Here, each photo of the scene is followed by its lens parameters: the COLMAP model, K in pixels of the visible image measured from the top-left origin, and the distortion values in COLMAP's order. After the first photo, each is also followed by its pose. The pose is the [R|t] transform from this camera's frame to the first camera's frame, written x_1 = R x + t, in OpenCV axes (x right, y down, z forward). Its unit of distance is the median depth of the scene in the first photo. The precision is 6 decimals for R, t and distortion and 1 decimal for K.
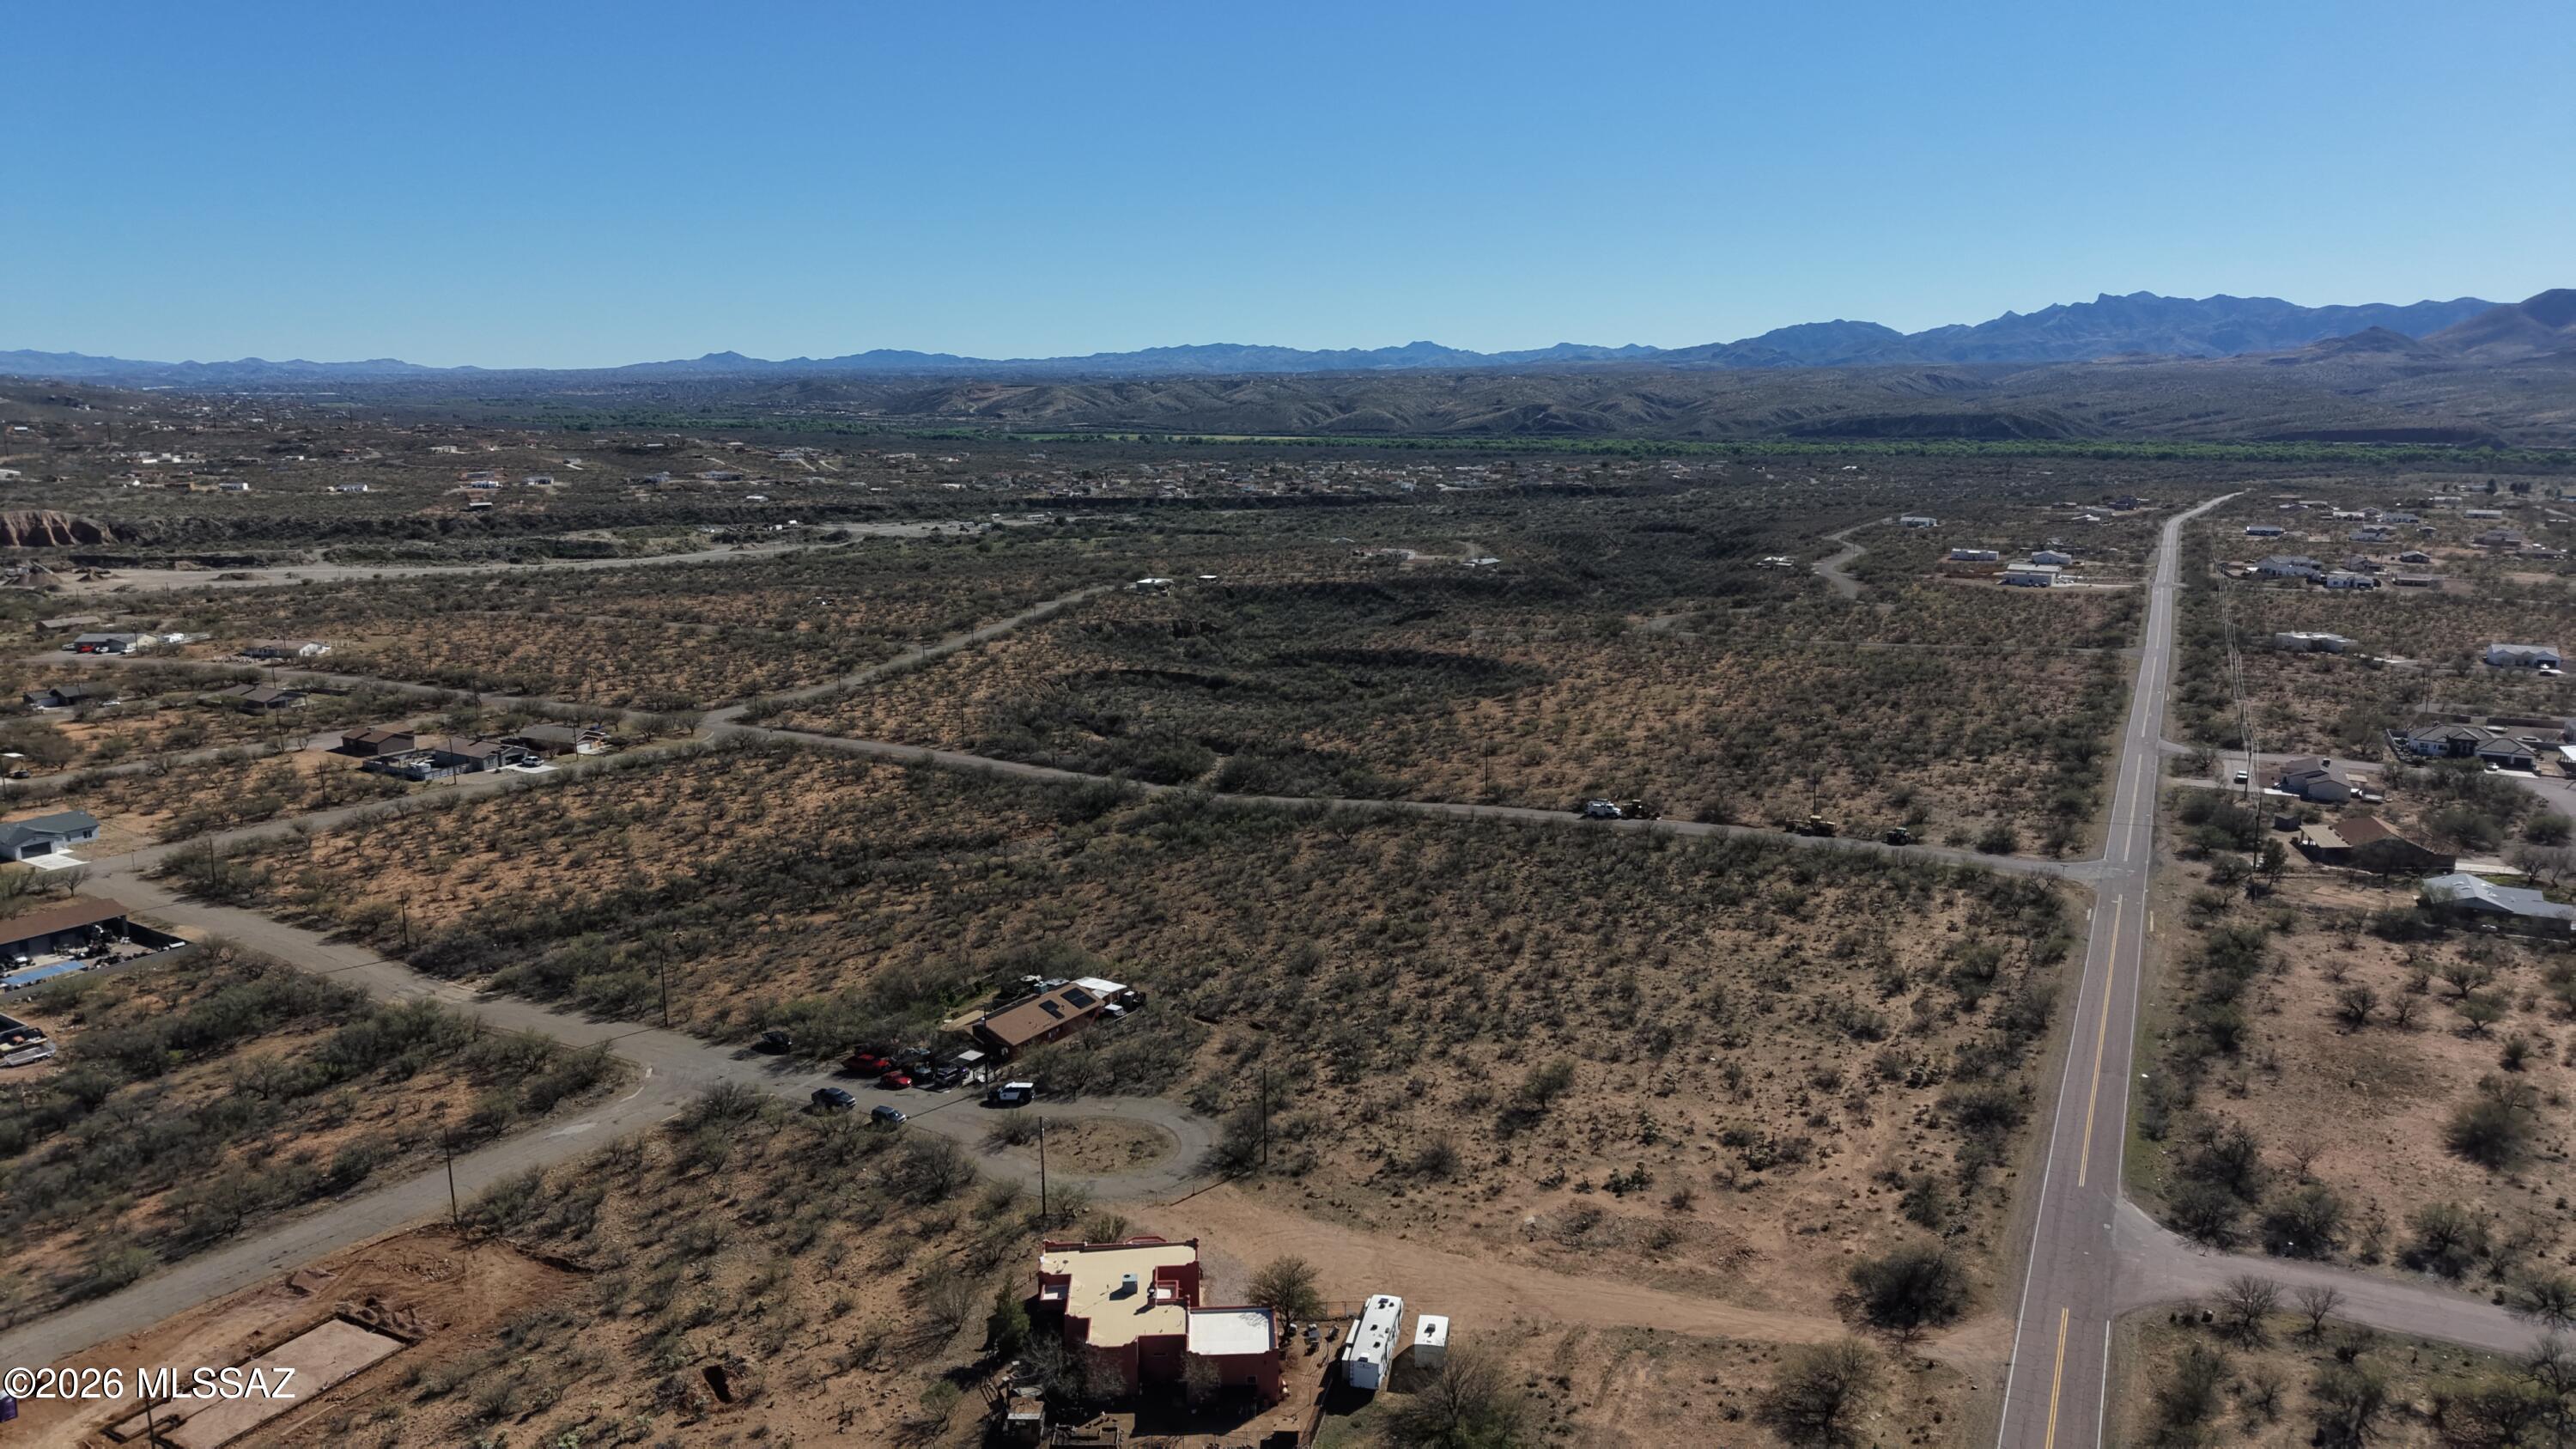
lens RADIAL K [[1718.3, 0, 1285.0], [0, 1718.3, 722.4], [0, 0, 1]] dist [0.036133, -0.038037]
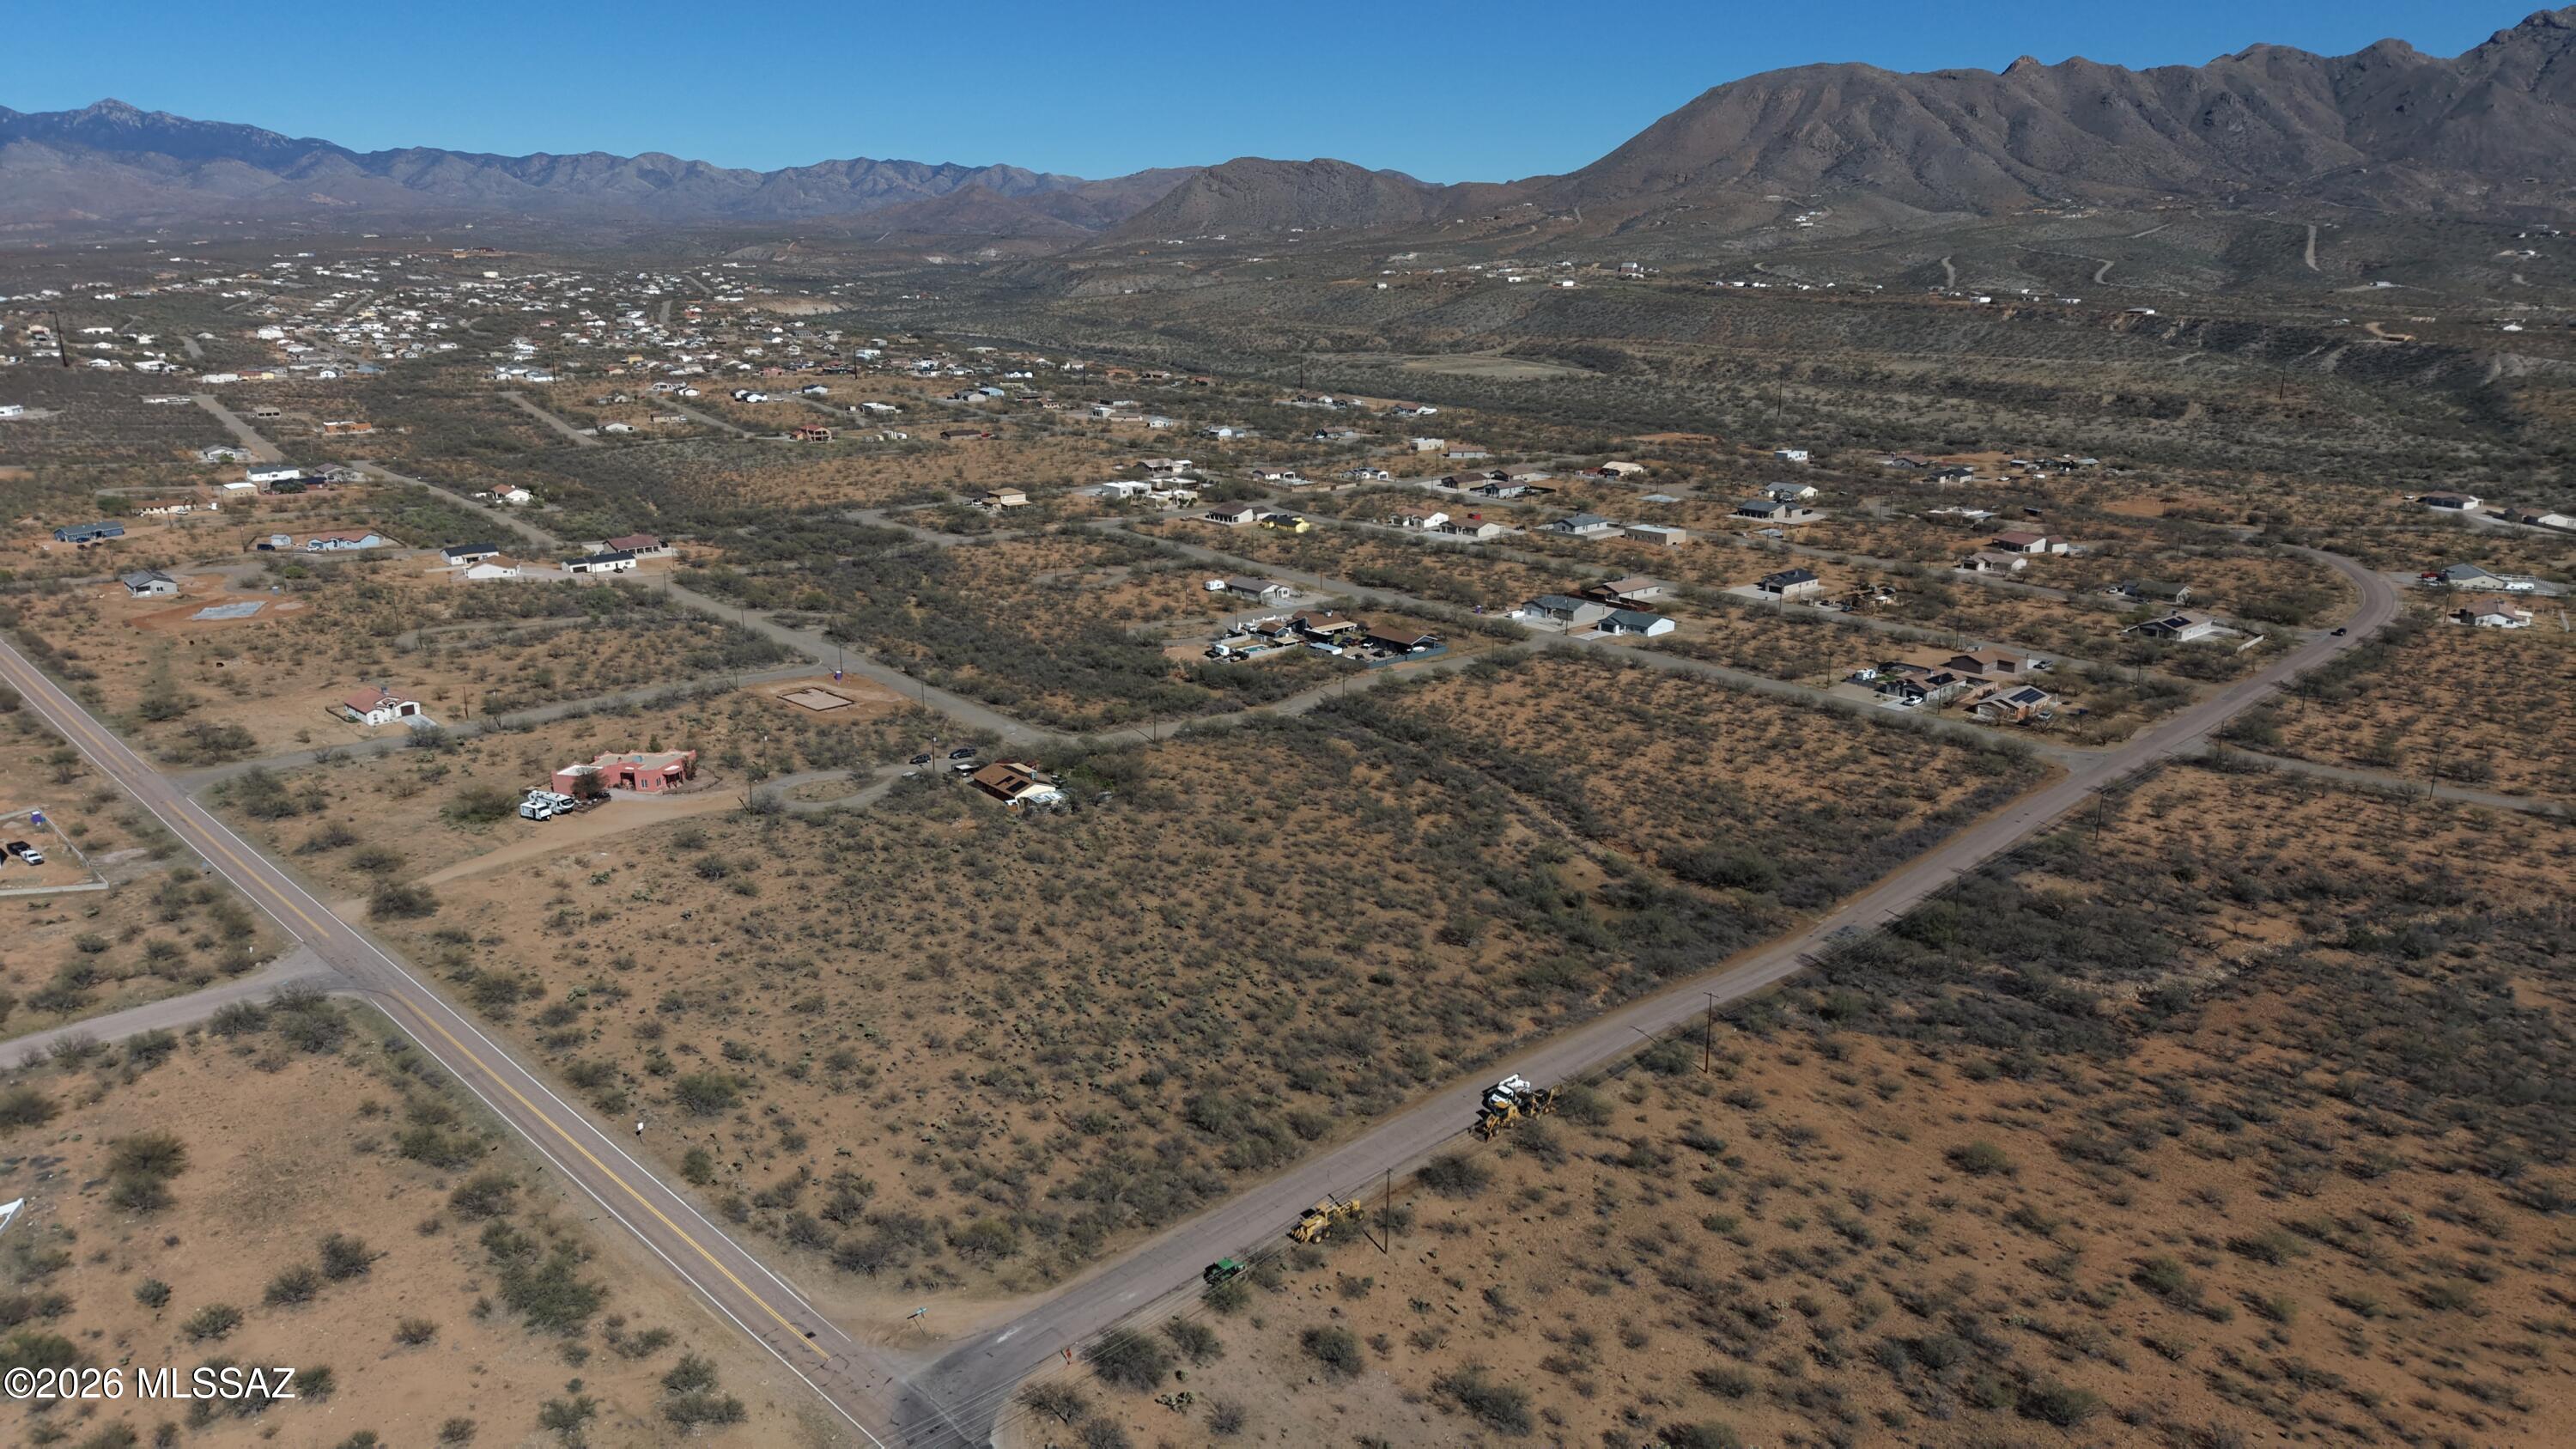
lens RADIAL K [[1718.3, 0, 1283.1], [0, 1718.3, 726.1], [0, 0, 1]] dist [0.036133, -0.038037]
pose [[-0.303852, 0.262992, -0.915701, 0.243046], [-0.179807, 0.928042, 0.326200, -0.087594], [0.935598, 0.263766, -0.234700, 0.320630]]
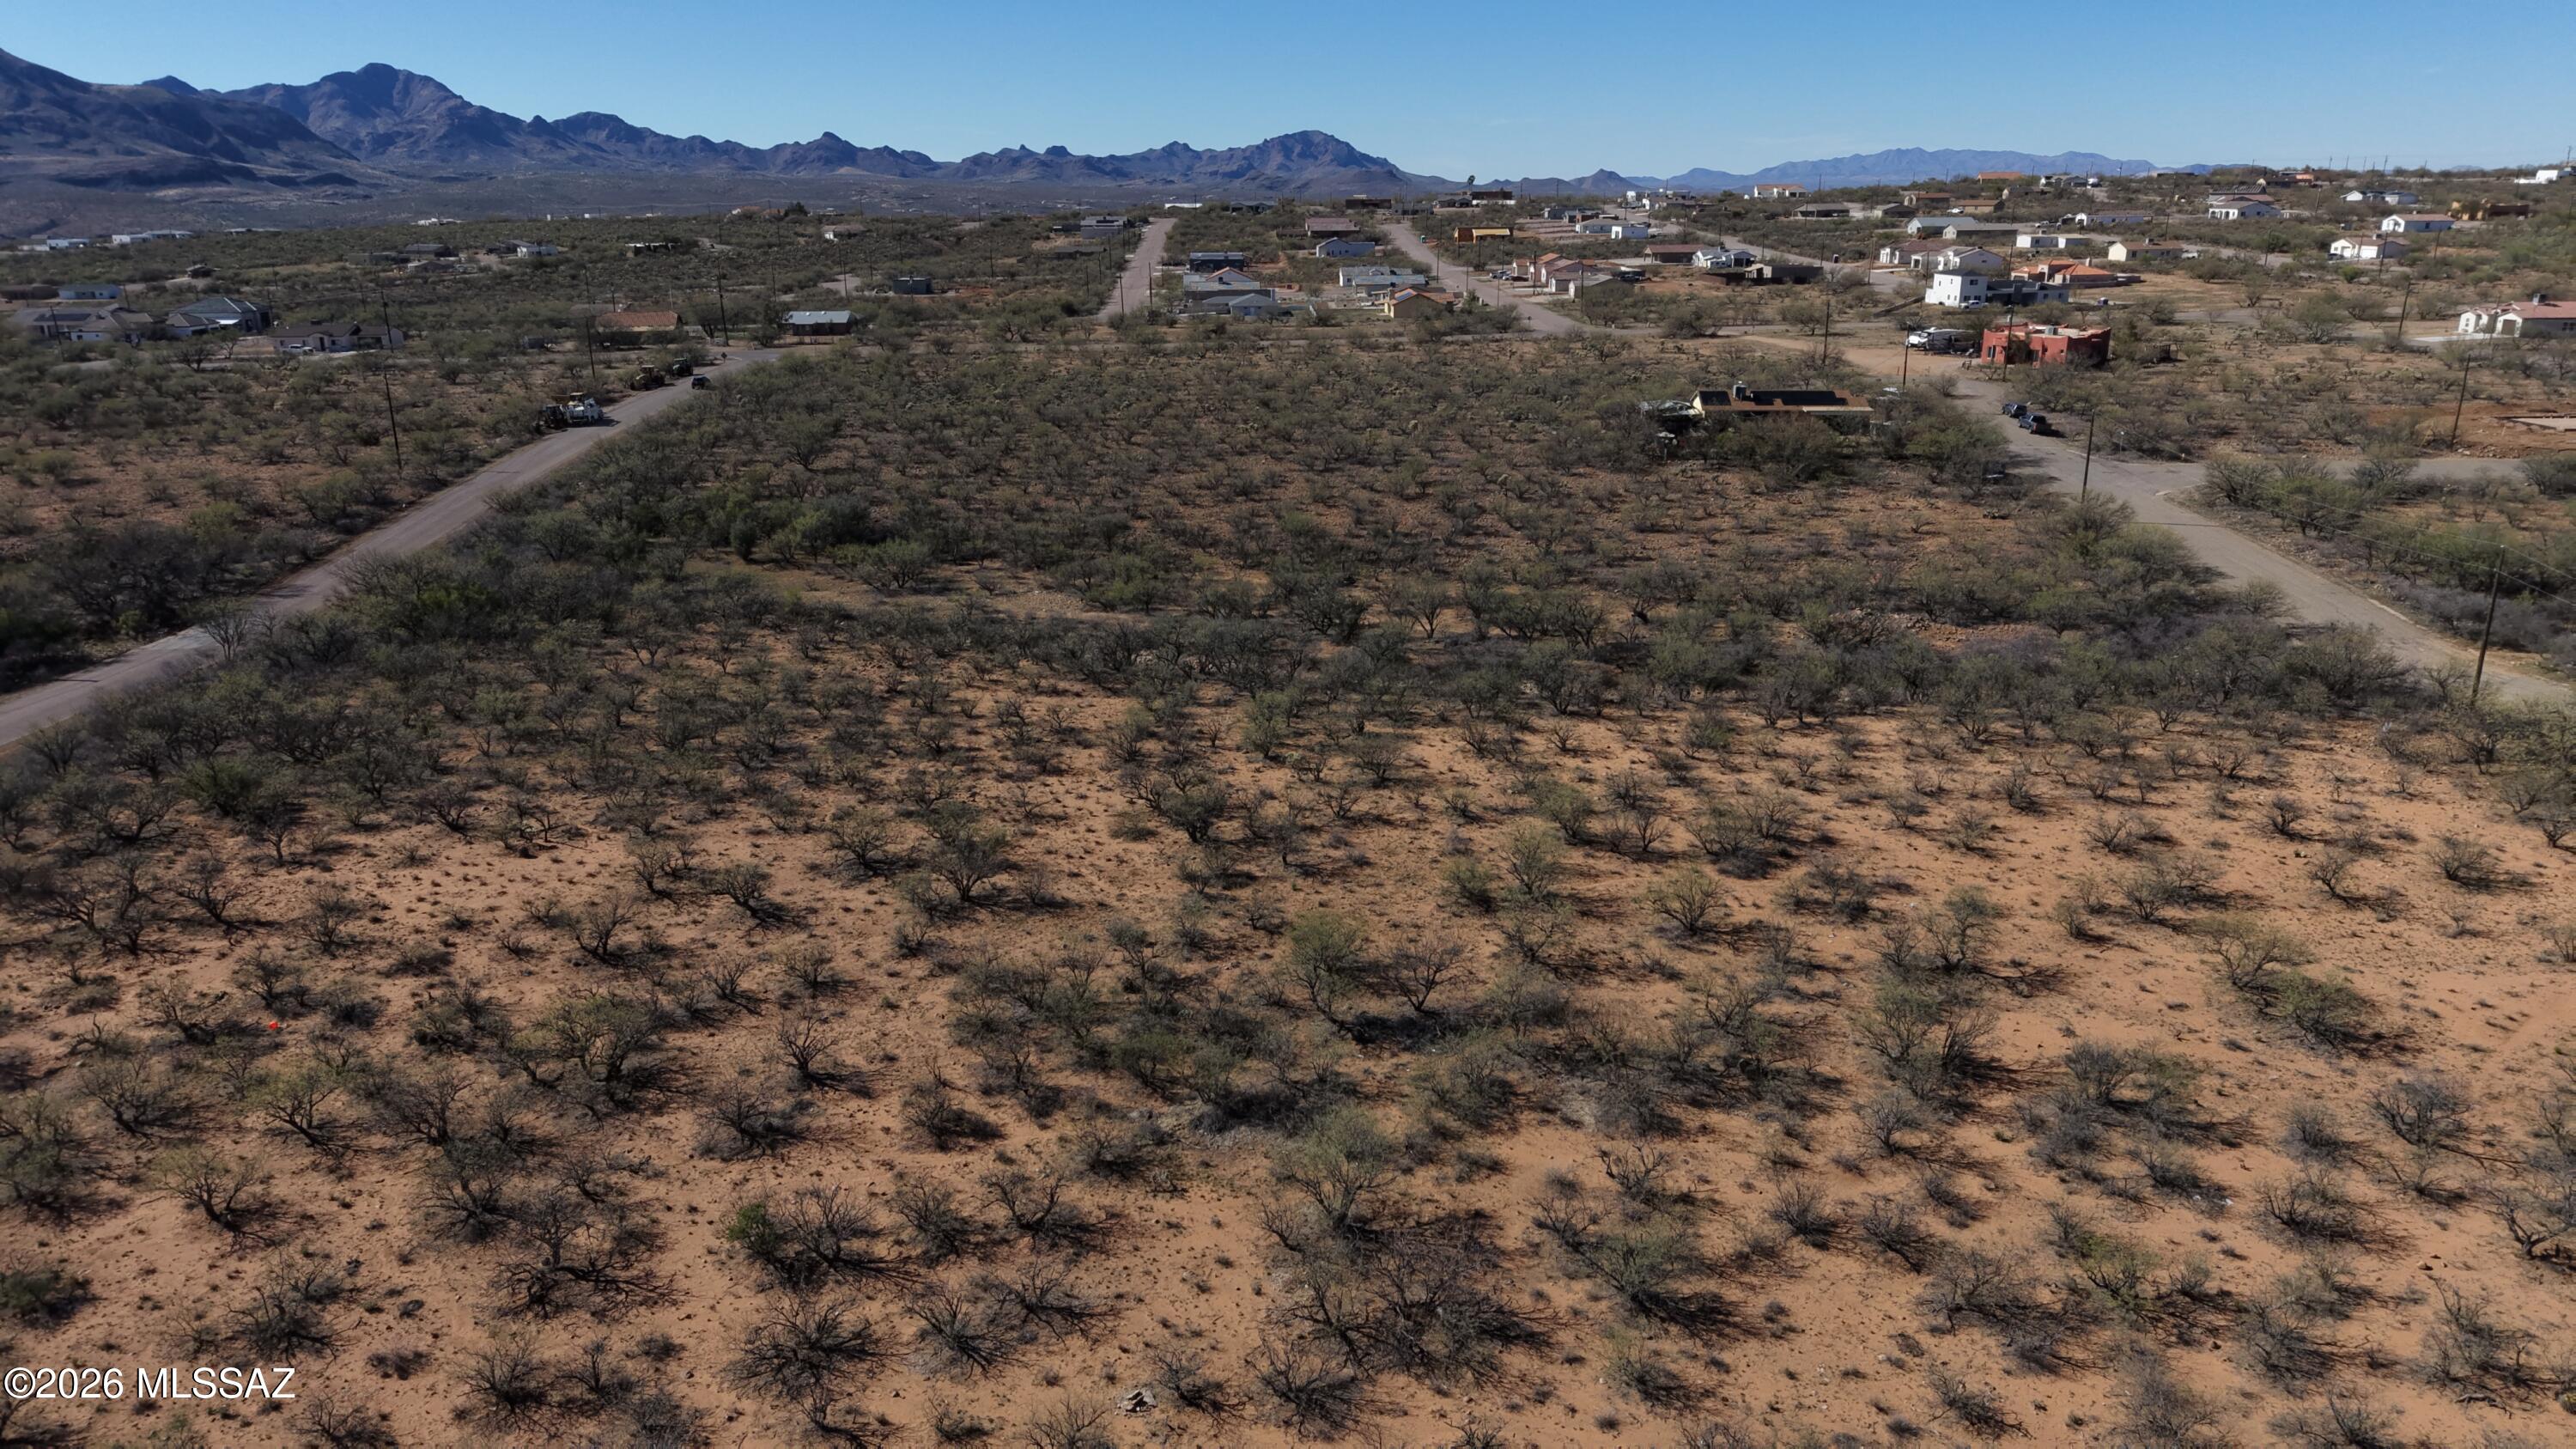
lens RADIAL K [[1718.3, 0, 1284.3], [0, 1718.3, 727.8], [0, 0, 1]] dist [0.036133, -0.038037]
pose [[-0.487891, -0.254640, 0.834937, -0.168760], [0.178722, 0.907102, 0.381084, -0.014423], [-0.854412, 0.335149, -0.397057, 0.332624]]
